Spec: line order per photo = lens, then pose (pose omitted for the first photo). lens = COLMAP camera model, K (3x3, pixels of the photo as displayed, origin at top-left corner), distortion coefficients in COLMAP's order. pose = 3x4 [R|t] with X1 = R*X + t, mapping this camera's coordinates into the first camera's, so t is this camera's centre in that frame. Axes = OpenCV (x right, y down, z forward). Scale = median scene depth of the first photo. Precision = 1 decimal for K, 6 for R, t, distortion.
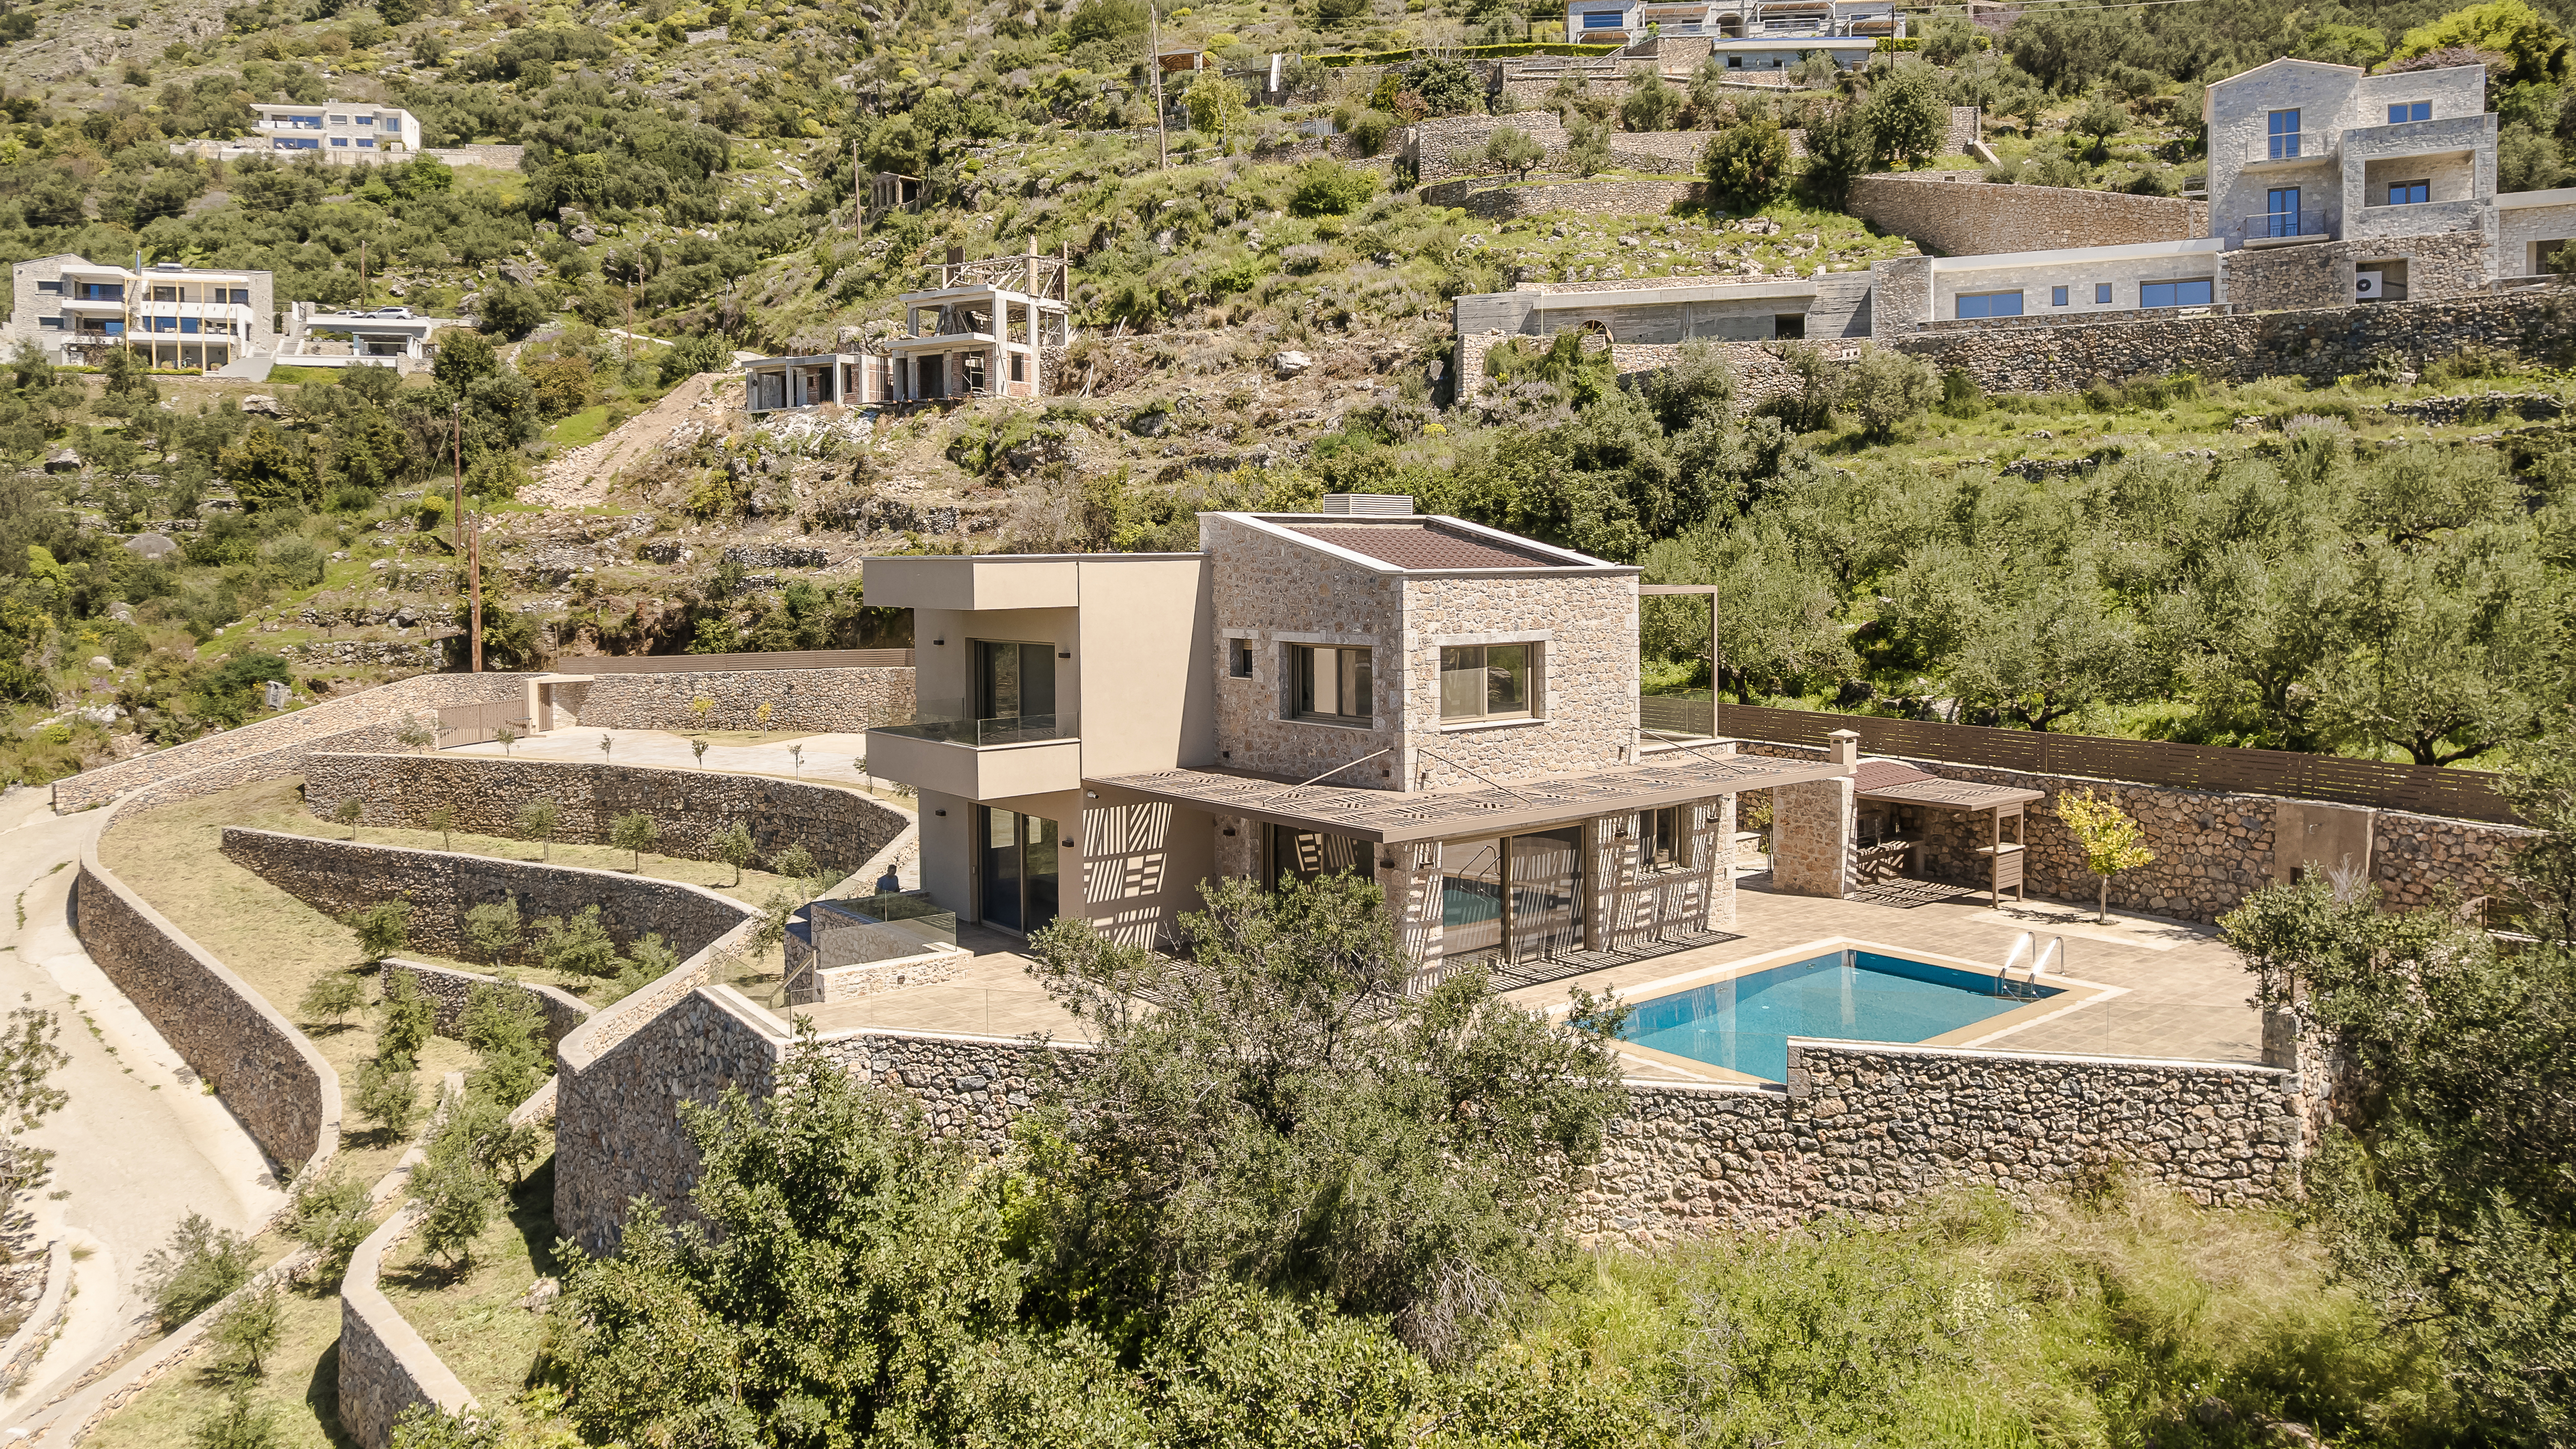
lens RADIAL K [[1782.5, 0, 1301.7], [0, 1782.5, 606.5], [0, 0, 1]] dist [-0.038664, 0.107392]
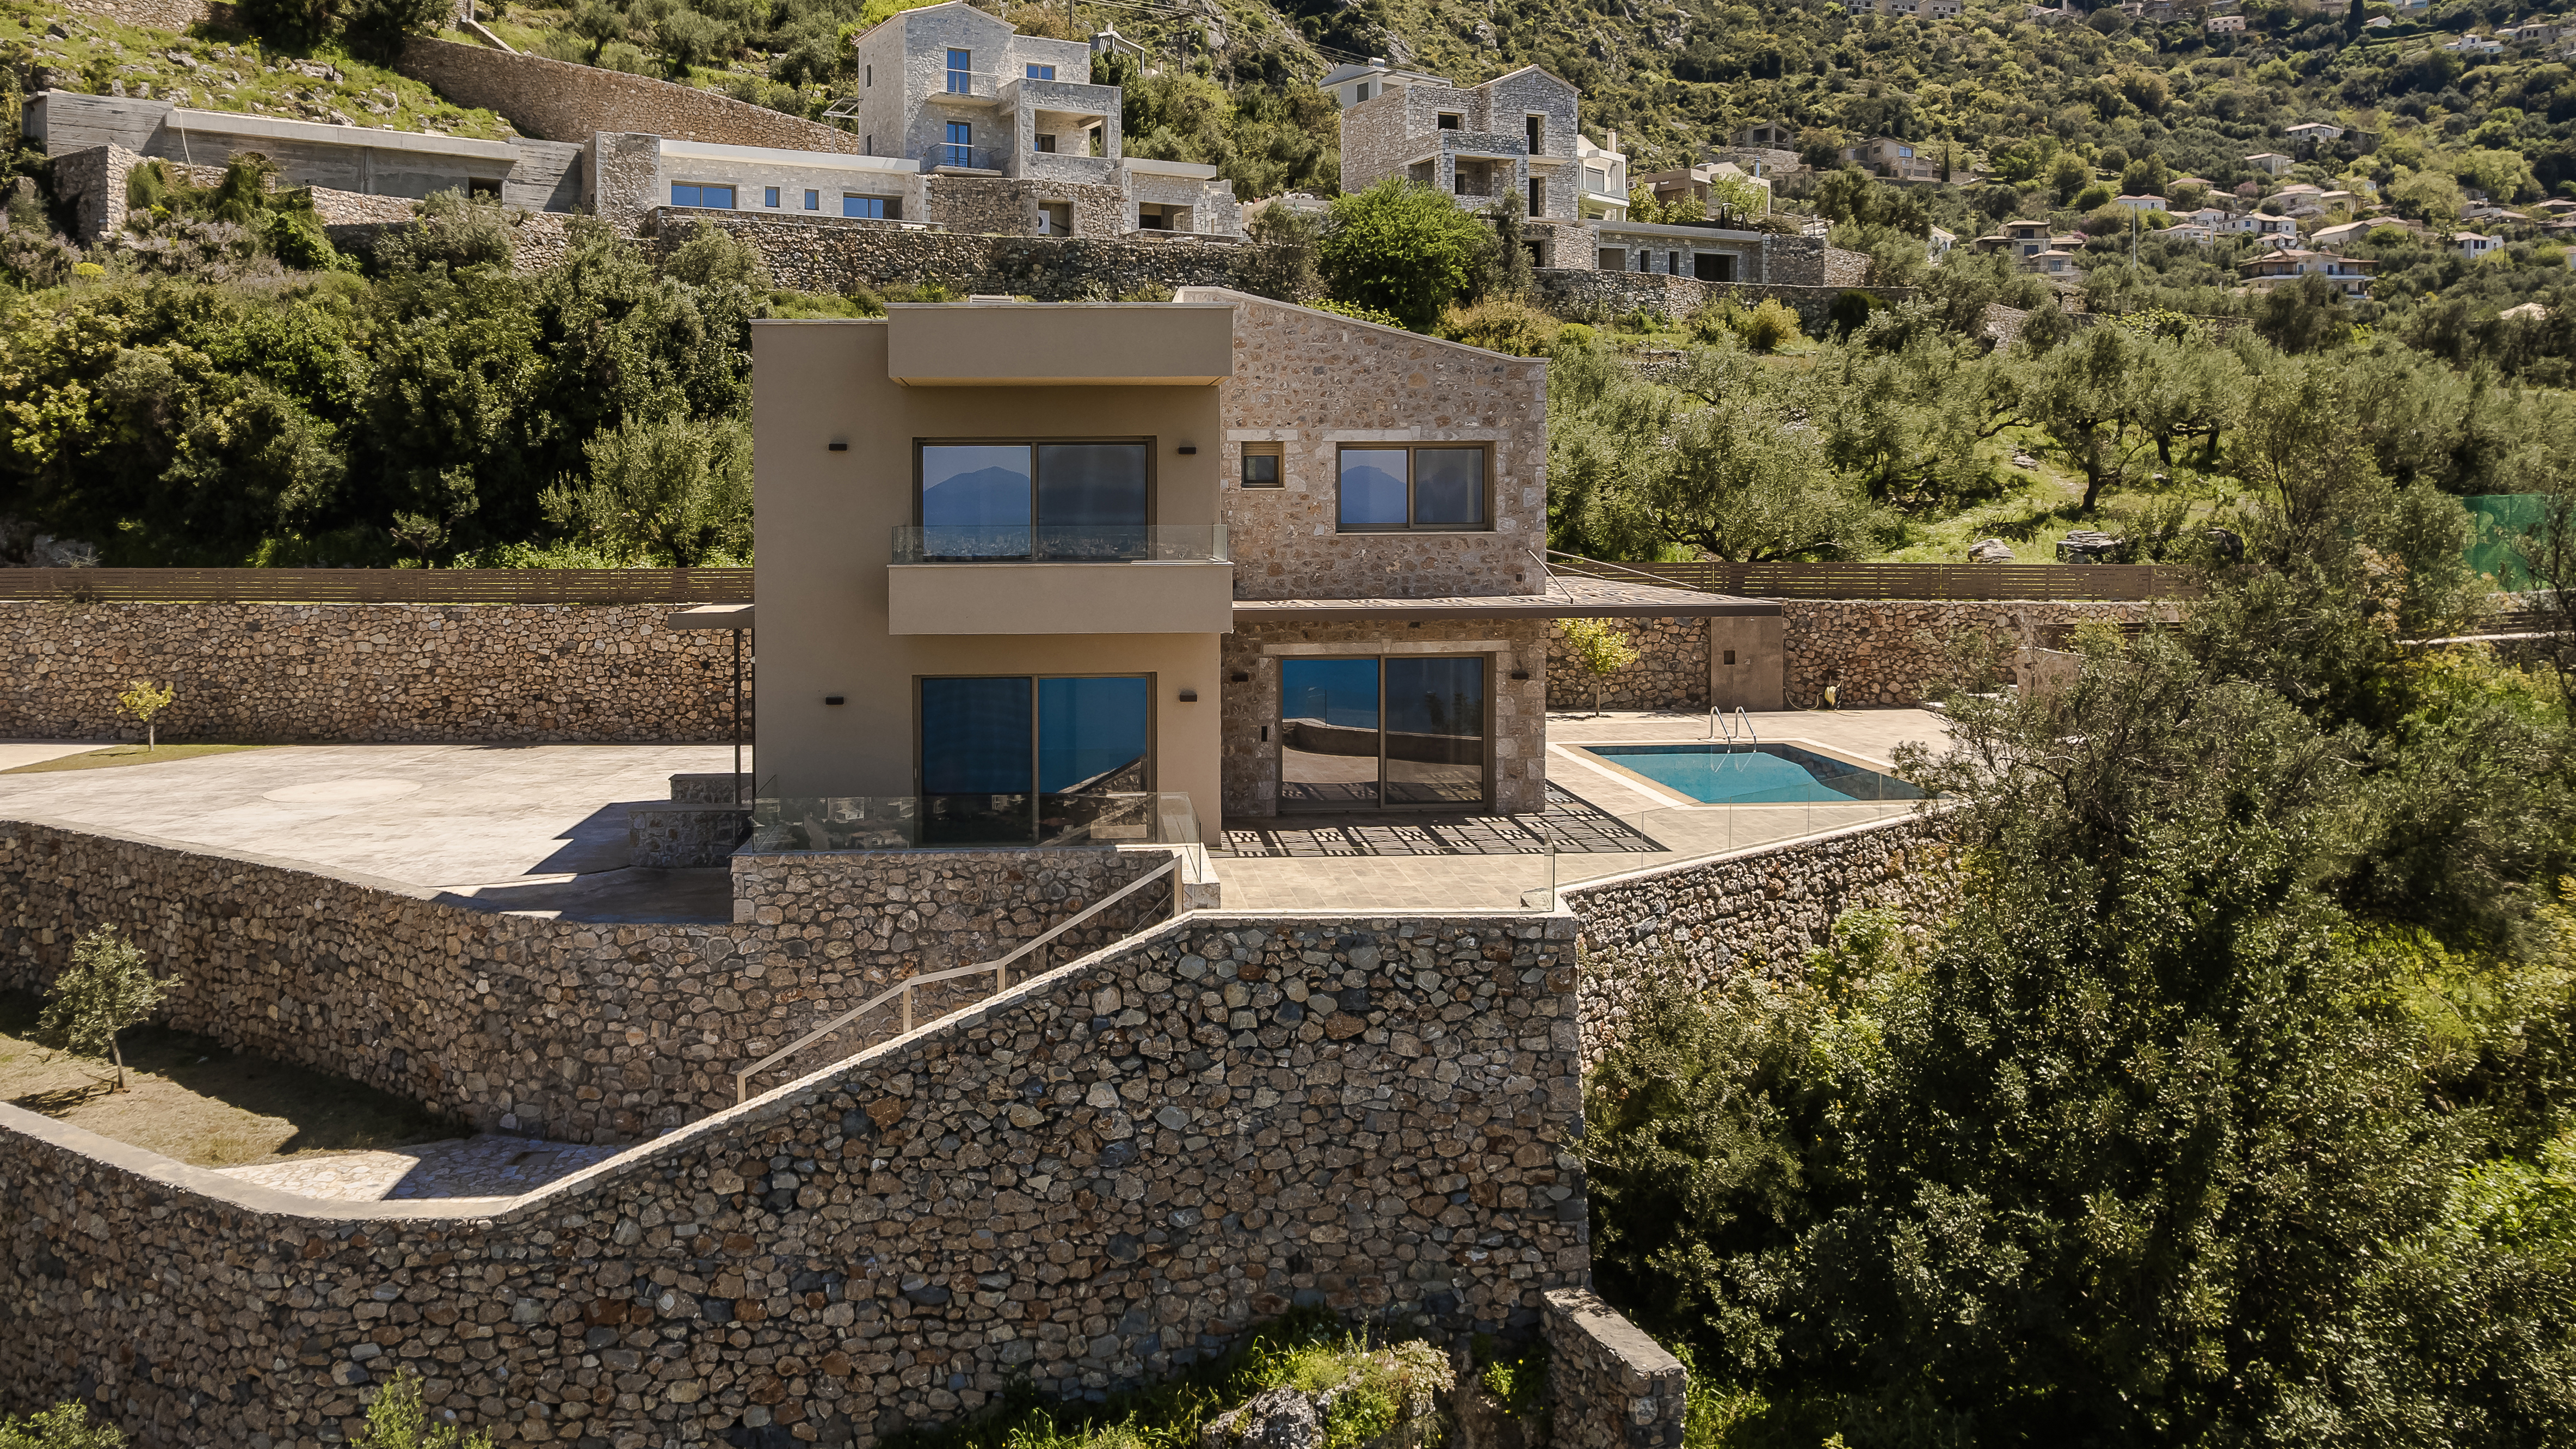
lens RADIAL K [[1812.9, 0, 1288.0], [0, 1812.9, 724.5], [0, 0, 1]] dist [0.001238, 0.001121]
pose [[0.643945, -0.090838, 0.759660, -0.313311], [0.016918, 0.994374, 0.104563, 0.028216], [-0.764885, -0.054481, 0.641859, 0.201101]]
